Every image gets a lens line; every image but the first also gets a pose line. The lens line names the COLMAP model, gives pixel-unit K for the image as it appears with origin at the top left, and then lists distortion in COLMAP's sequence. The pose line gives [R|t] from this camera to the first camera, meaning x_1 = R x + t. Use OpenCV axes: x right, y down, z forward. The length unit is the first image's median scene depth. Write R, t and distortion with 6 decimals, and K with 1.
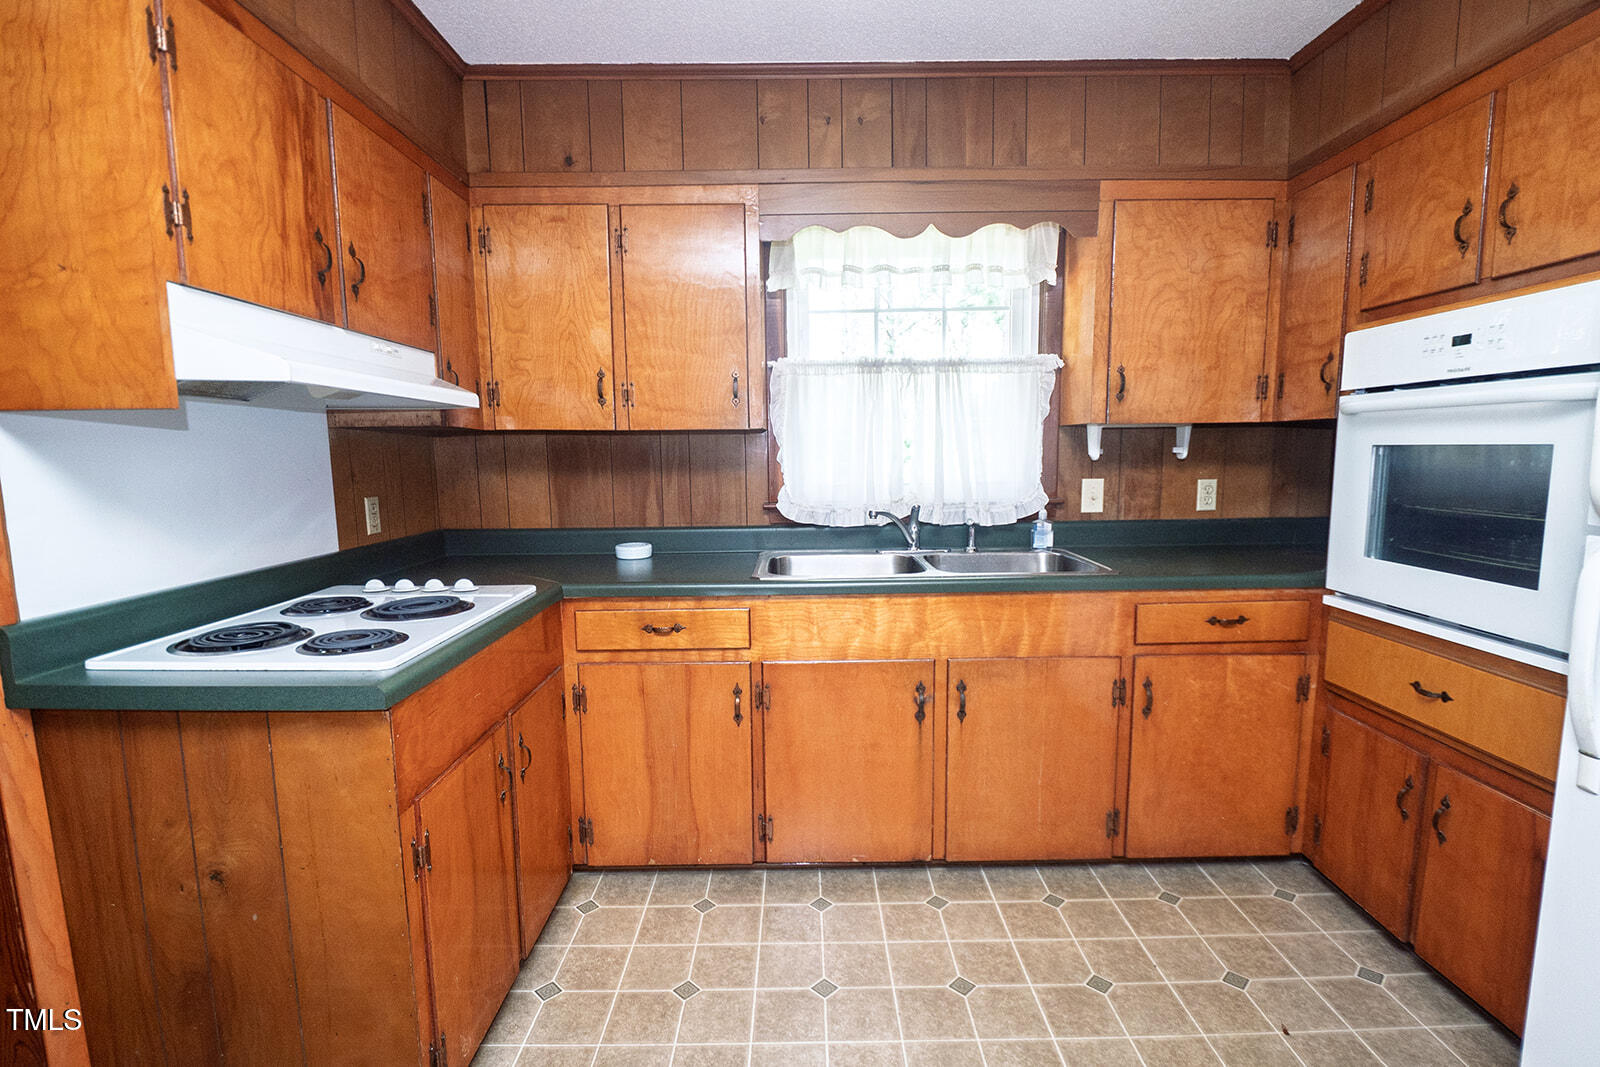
lens RADIAL K [[767.9, 0, 805.0], [0, 767.9, 549.5], [0, 0, 1]] dist [-0.000021, -0.006189]
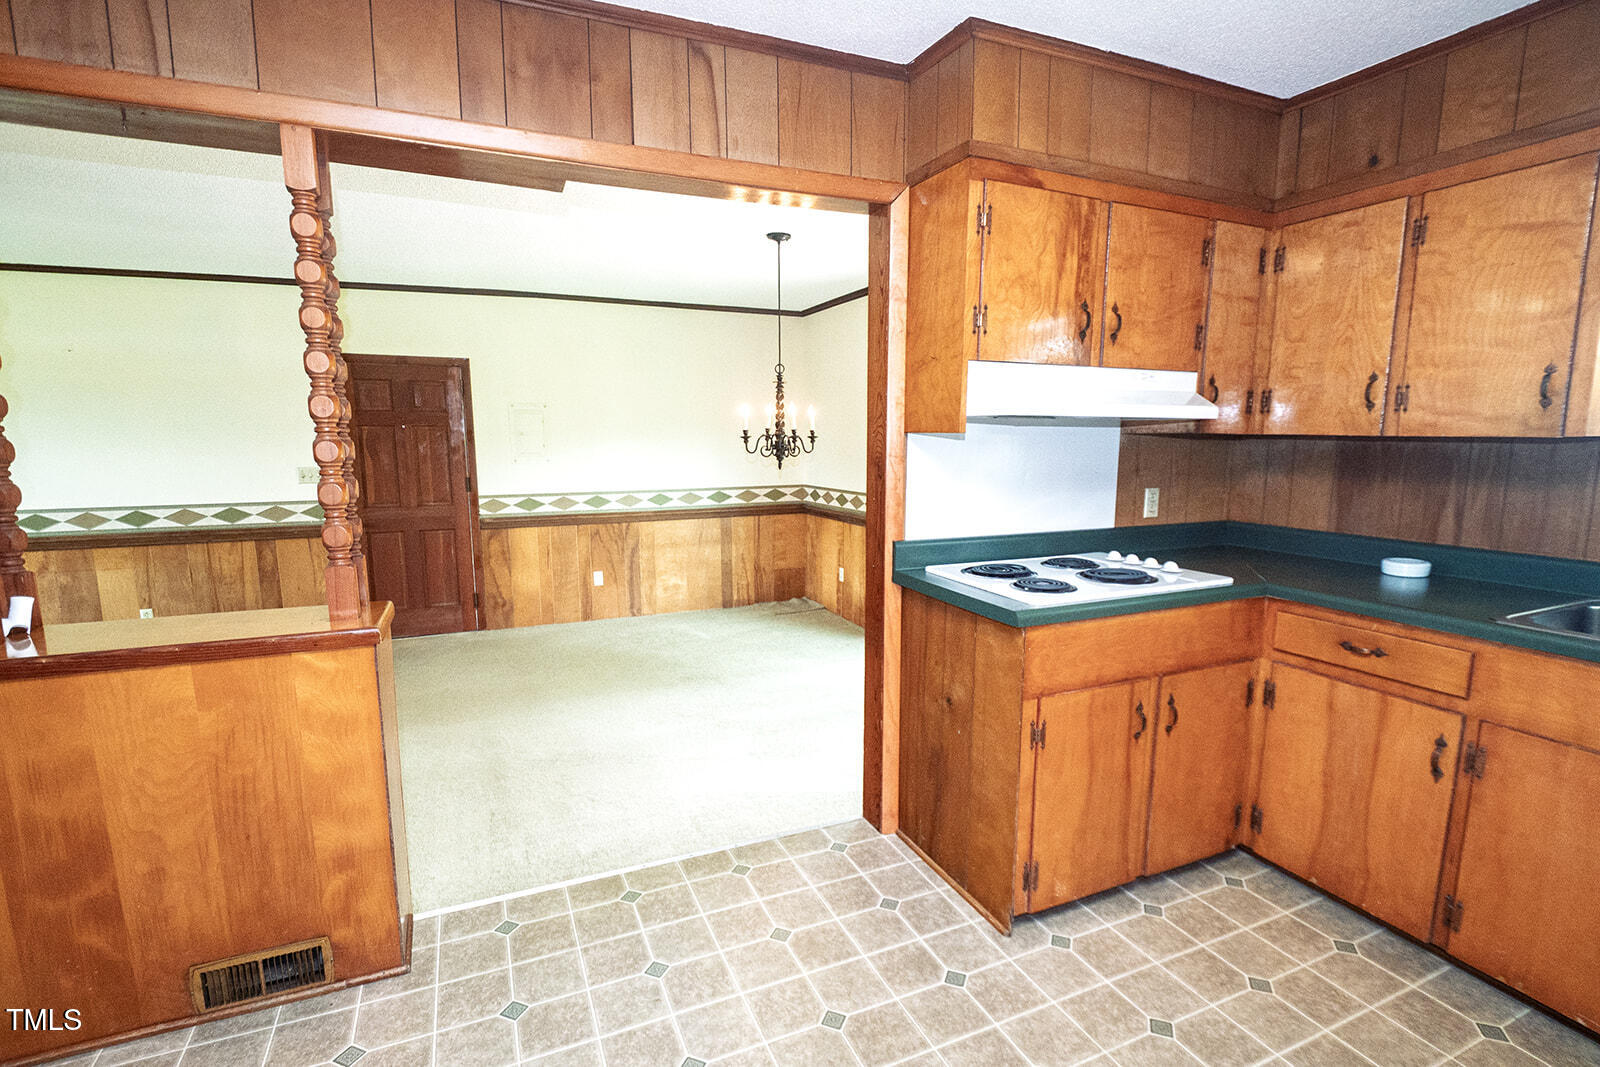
lens RADIAL K [[767.9, 0, 804.3], [0, 767.9, 542.0], [0, 0, 1]] dist [-0.000021, -0.006189]
pose [[0.396772, 0.136559, -0.907702, 0.380856], [-0.122987, 0.987864, 0.094859, -0.032308], [0.909640, 0.073998, 0.408752, -0.021856]]
